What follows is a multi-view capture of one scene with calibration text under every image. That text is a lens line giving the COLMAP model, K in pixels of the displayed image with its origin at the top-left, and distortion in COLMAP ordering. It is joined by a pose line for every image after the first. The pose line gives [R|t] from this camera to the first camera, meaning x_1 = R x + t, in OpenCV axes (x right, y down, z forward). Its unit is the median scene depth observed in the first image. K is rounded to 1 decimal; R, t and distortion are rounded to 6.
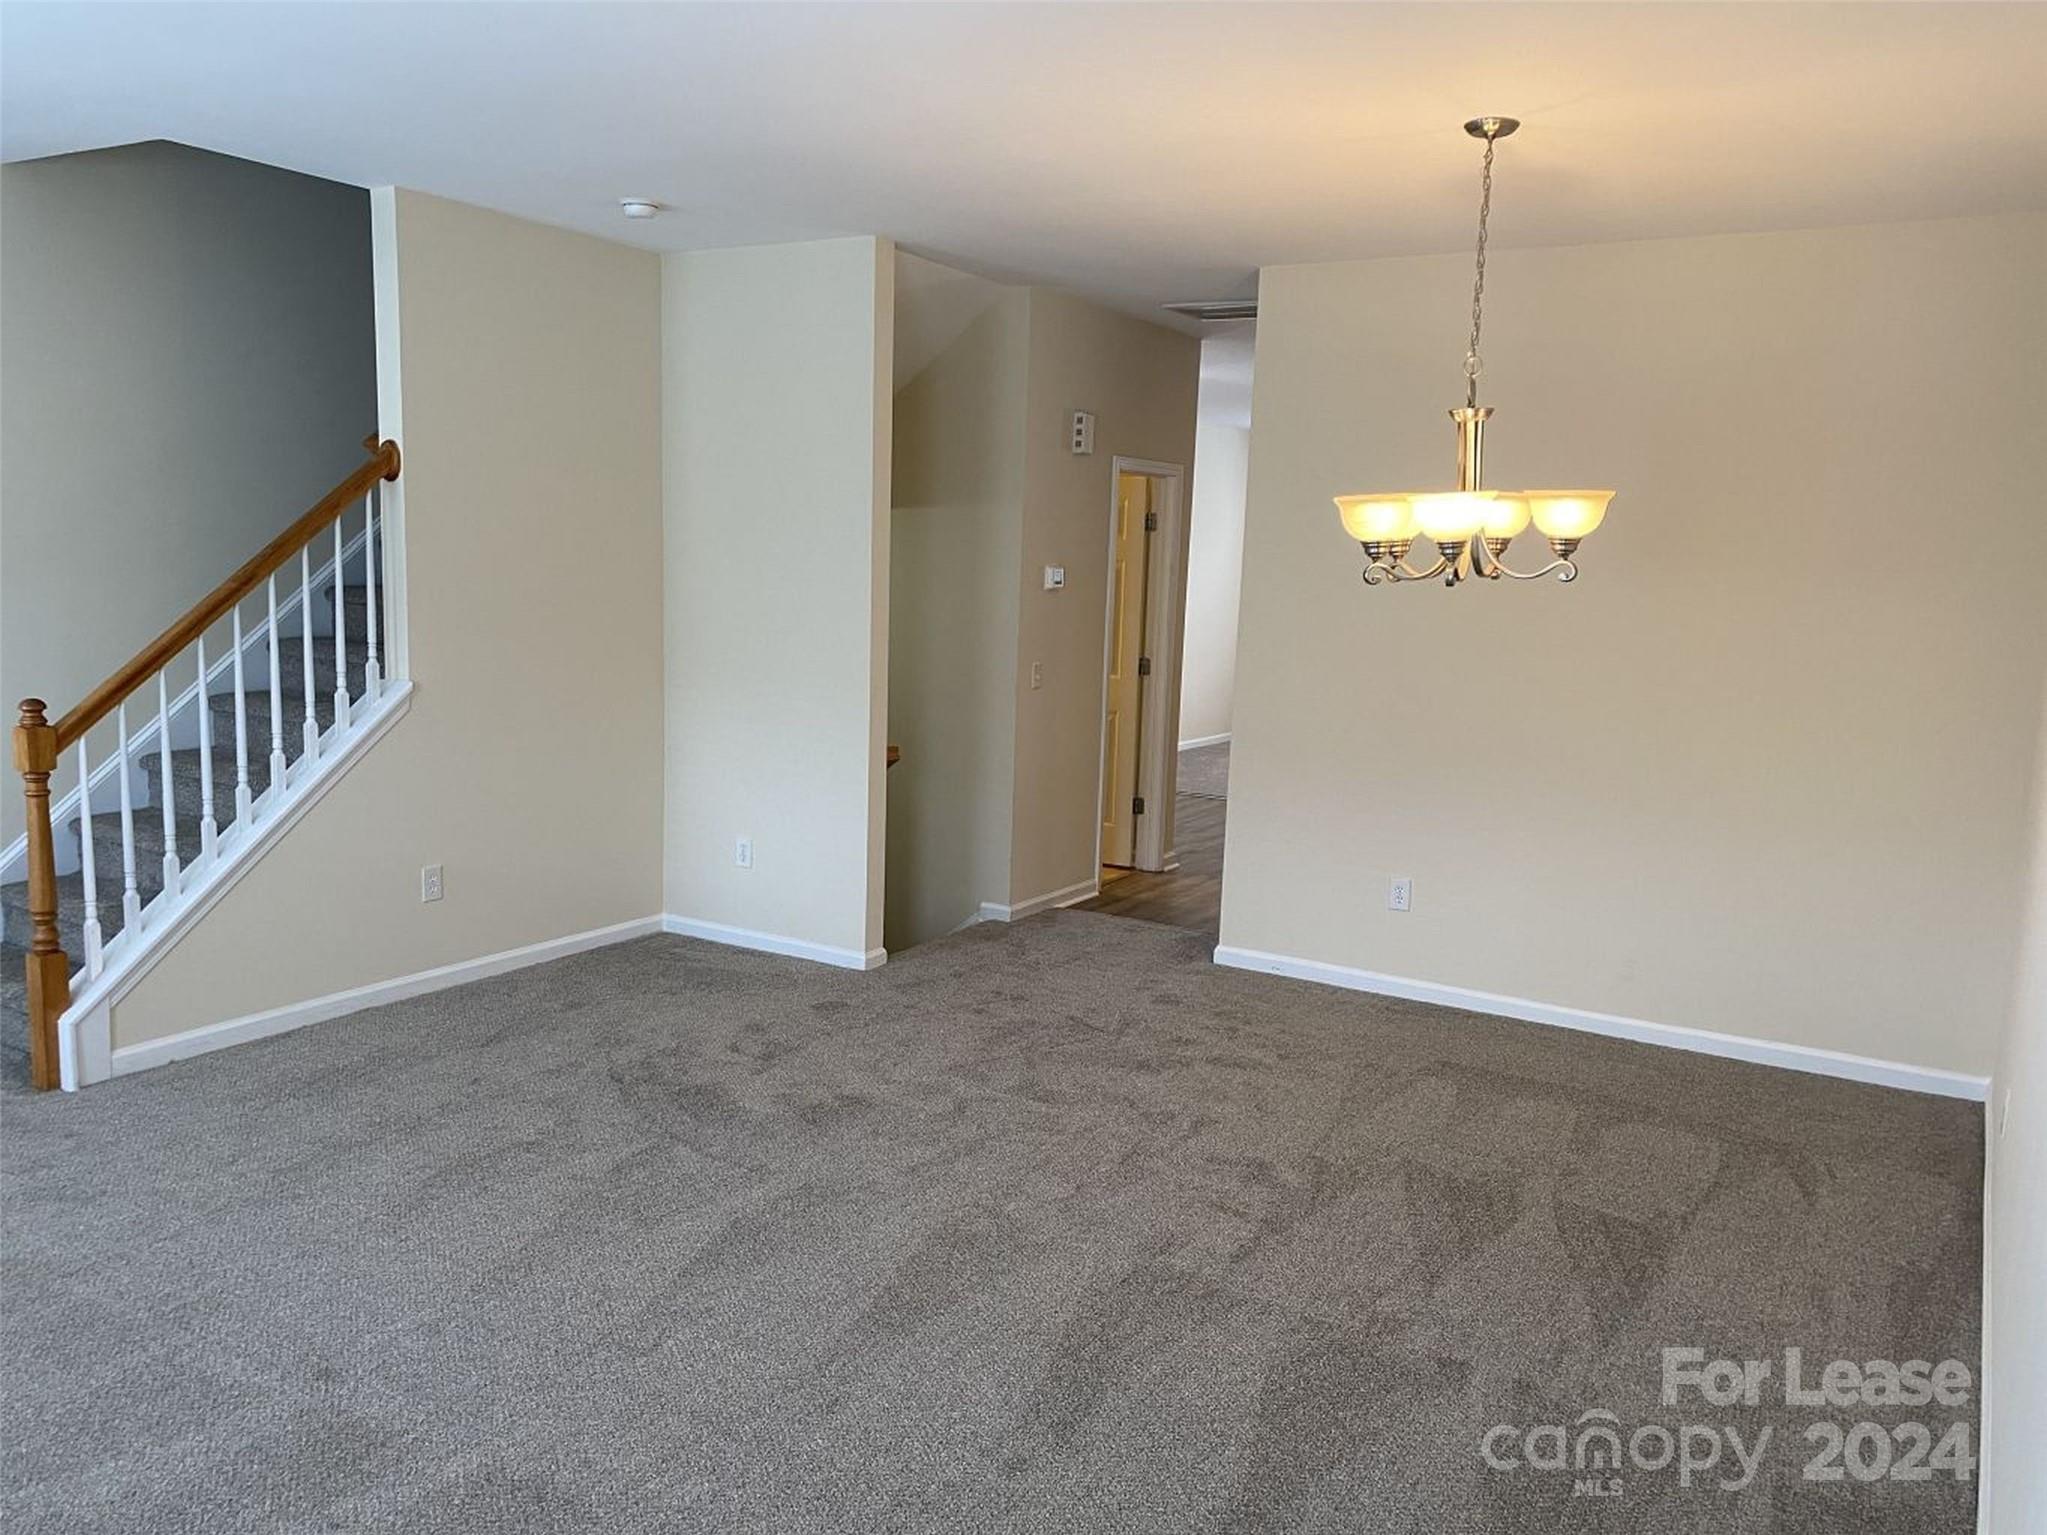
lens RADIAL K [[1571.7, 0, 1015.4], [0, 1571.7, 777.6], [0, 0, 1]] dist [0.030237, -0.026254]
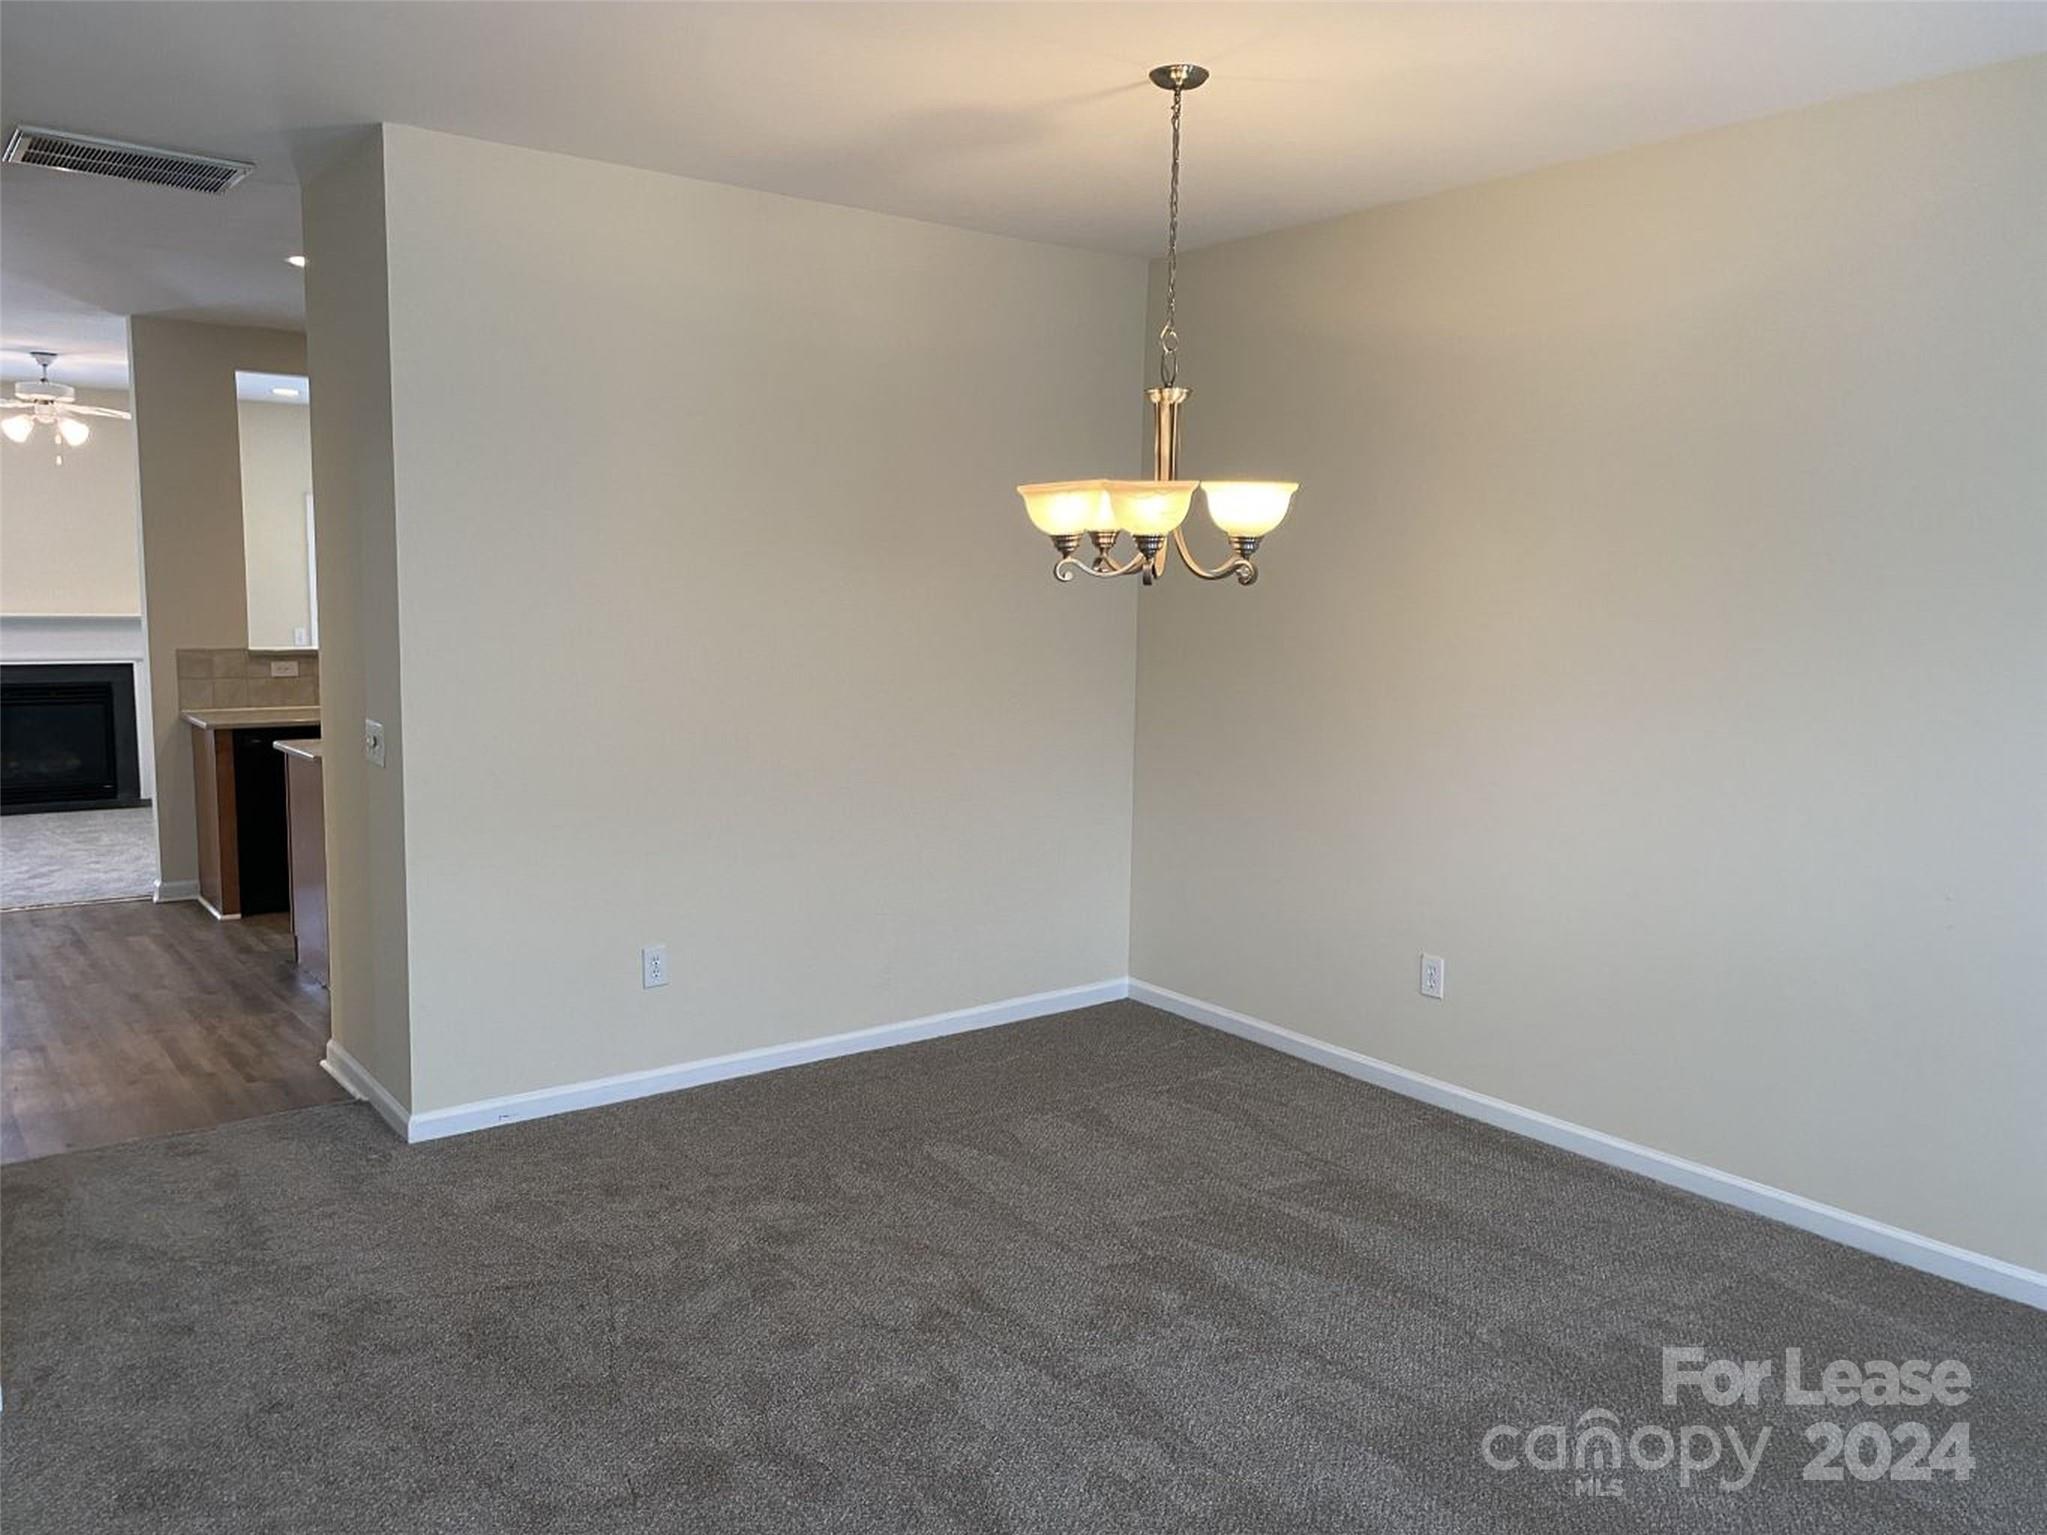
lens RADIAL K [[1571.7, 0, 1015.4], [0, 1571.7, 777.6], [0, 0, 1]] dist [0.030237, -0.026254]
pose [[0.296310, -0.134542, 0.945568, -0.606939], [0.105429, 0.988586, 0.107625, -0.117725], [-0.949255, 0.067799, 0.307113, 0.801867]]
